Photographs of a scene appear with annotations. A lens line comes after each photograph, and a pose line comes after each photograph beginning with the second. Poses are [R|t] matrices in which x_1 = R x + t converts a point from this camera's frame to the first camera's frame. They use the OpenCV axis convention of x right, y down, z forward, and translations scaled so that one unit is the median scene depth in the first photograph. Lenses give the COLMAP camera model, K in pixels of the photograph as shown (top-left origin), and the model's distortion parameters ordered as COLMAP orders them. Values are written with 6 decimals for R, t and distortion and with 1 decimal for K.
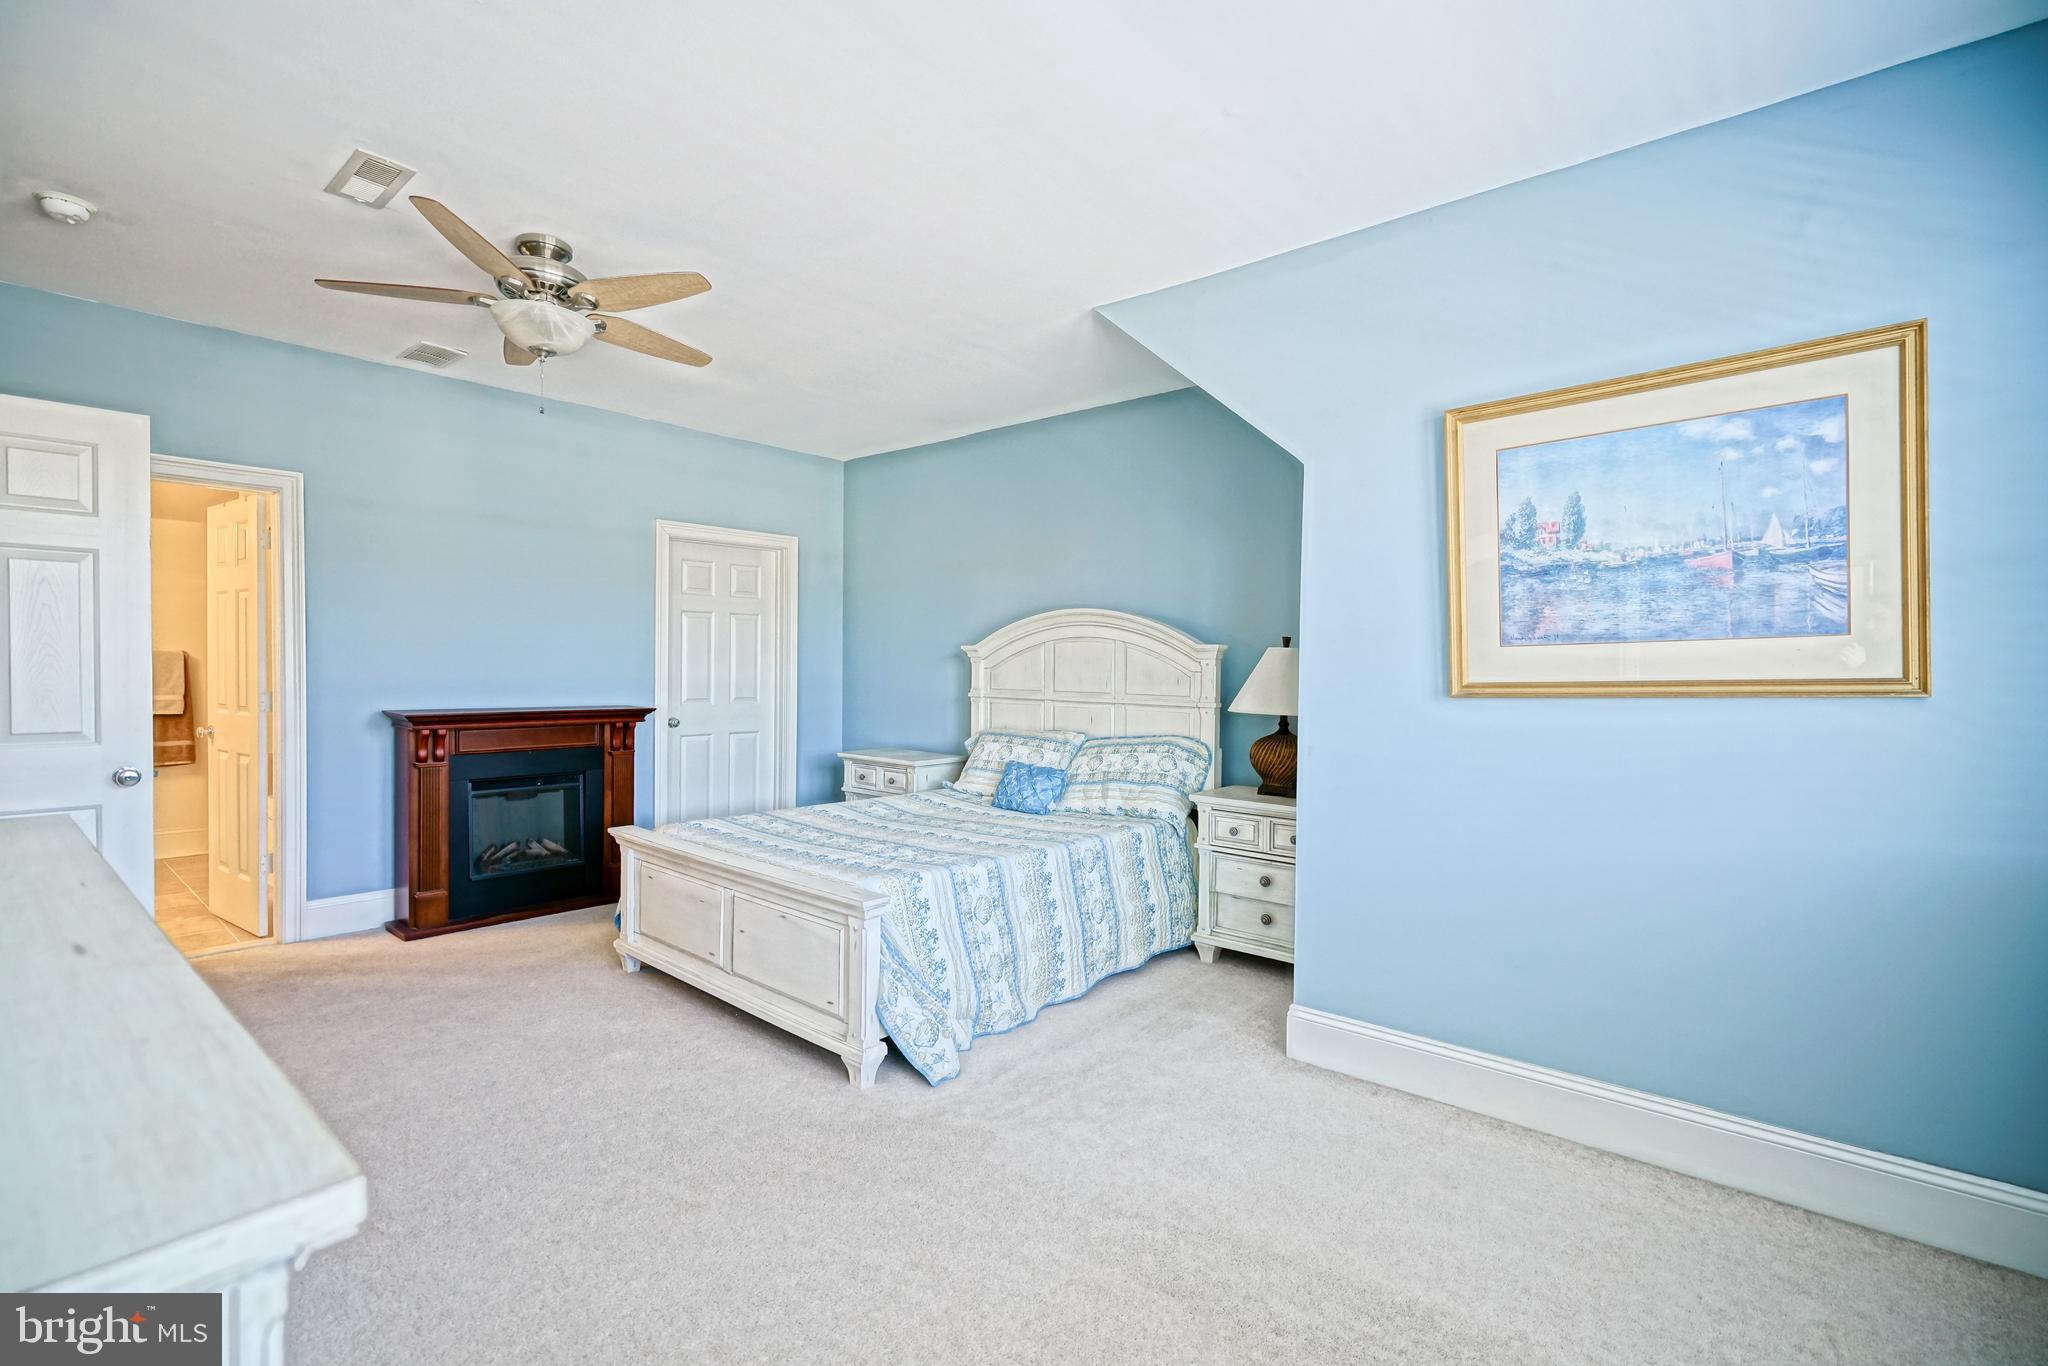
lens RADIAL K [[923.6, 0, 1017.8], [0, 923.6, 674.1], [0, 0, 1]] dist [-0.000107, 0.000351]
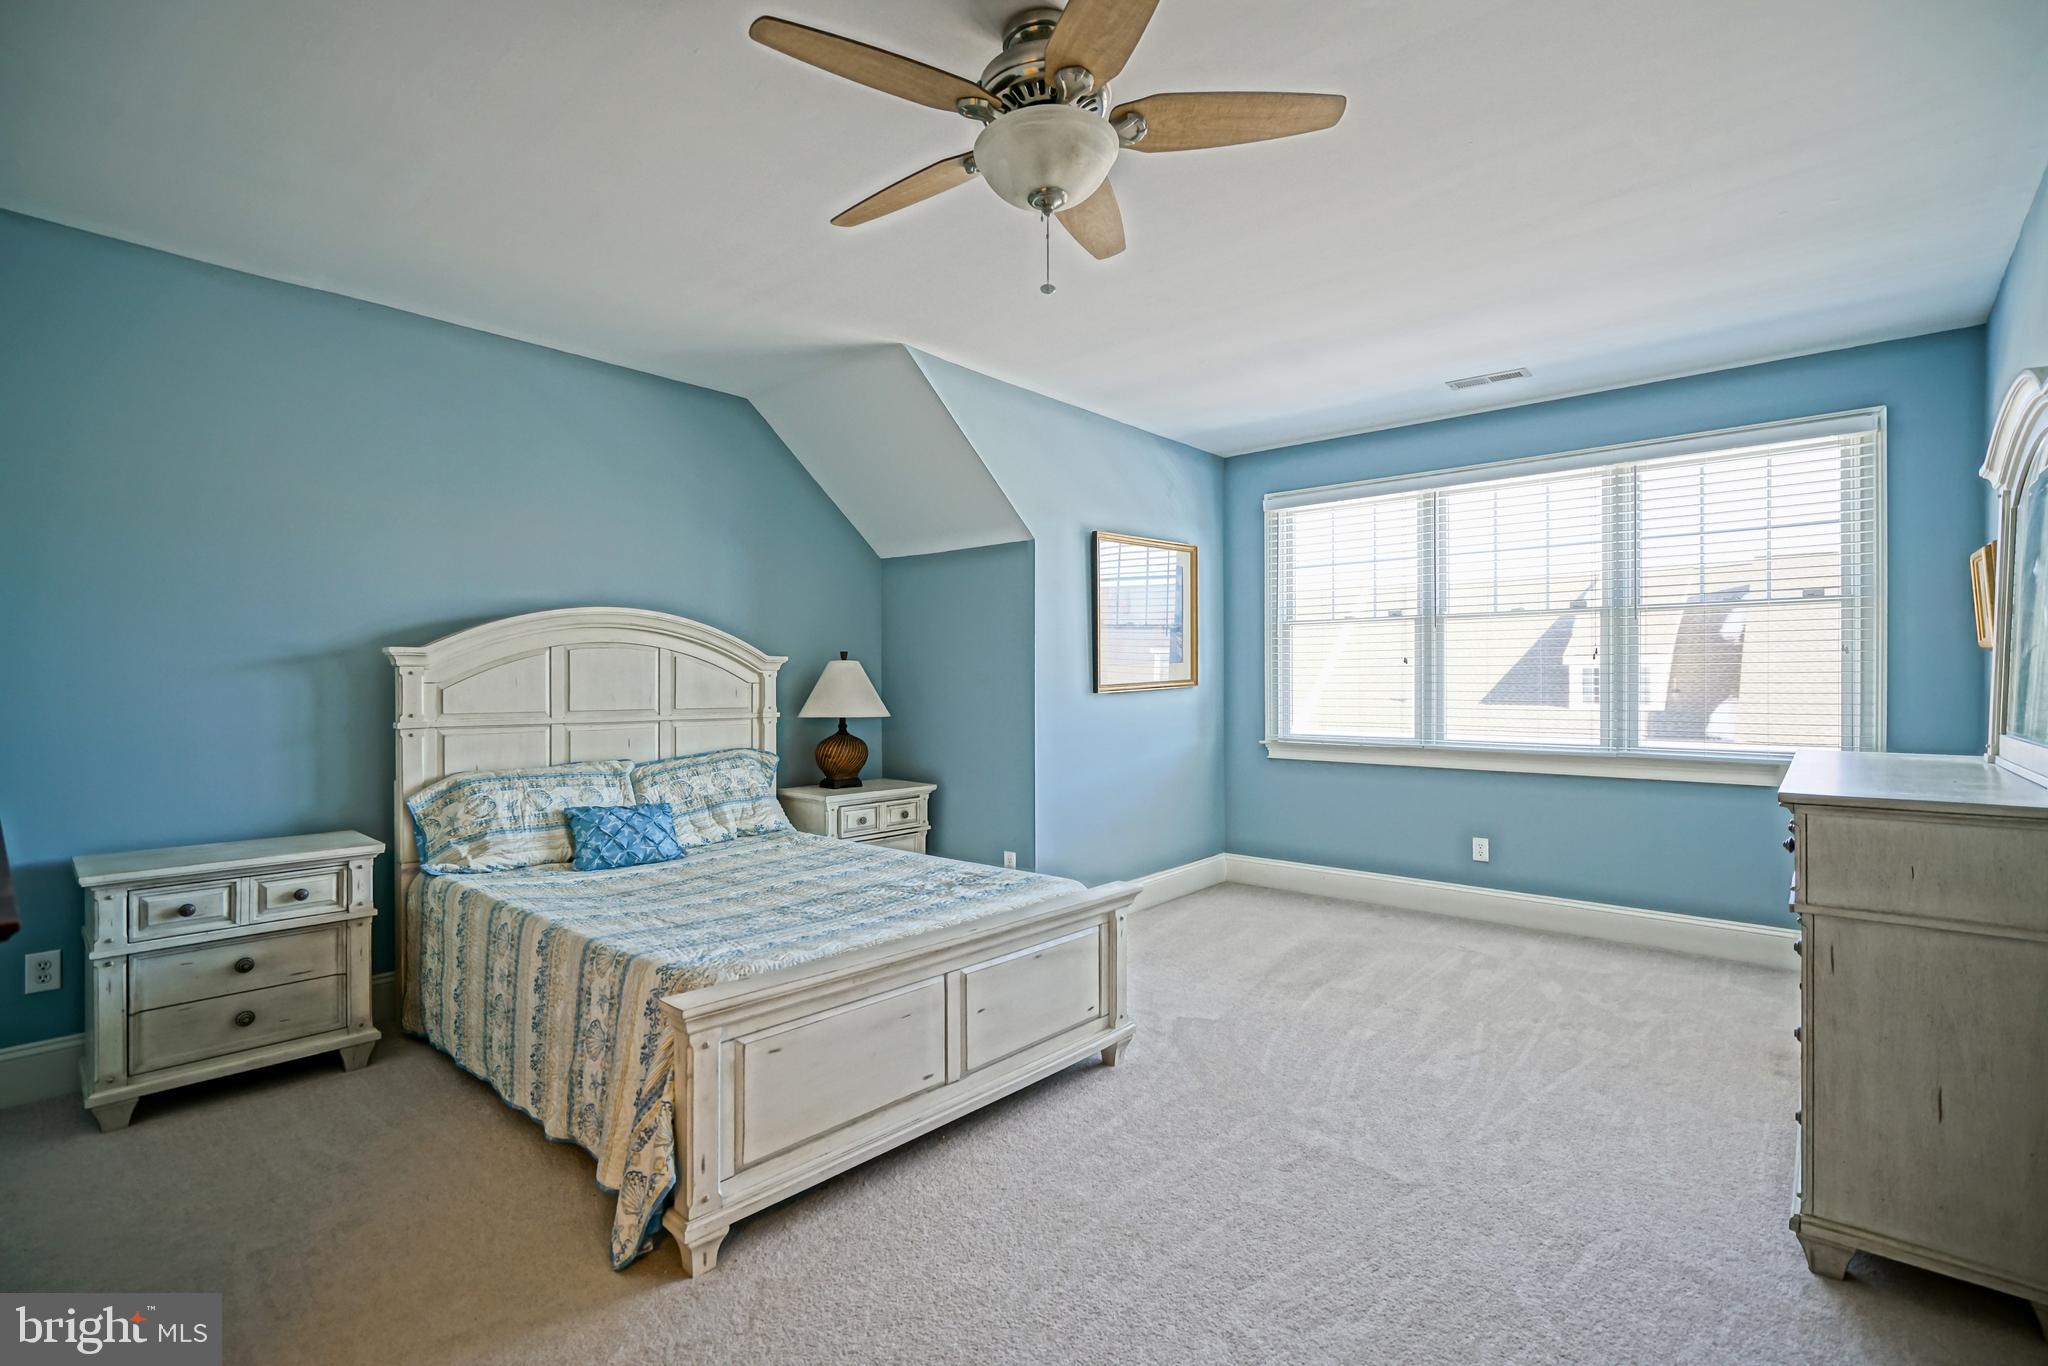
lens RADIAL K [[963.8, 0, 971.0], [0, 963.8, 675.9], [0, 0, 1]] dist [-0.034057, 0.000055]
pose [[0.038808, -0.010947, 0.999187, -0.869448], [0.008611, 0.999907, 0.010620, -0.019518], [-0.999210, 0.008192, 0.038898, 0.741192]]
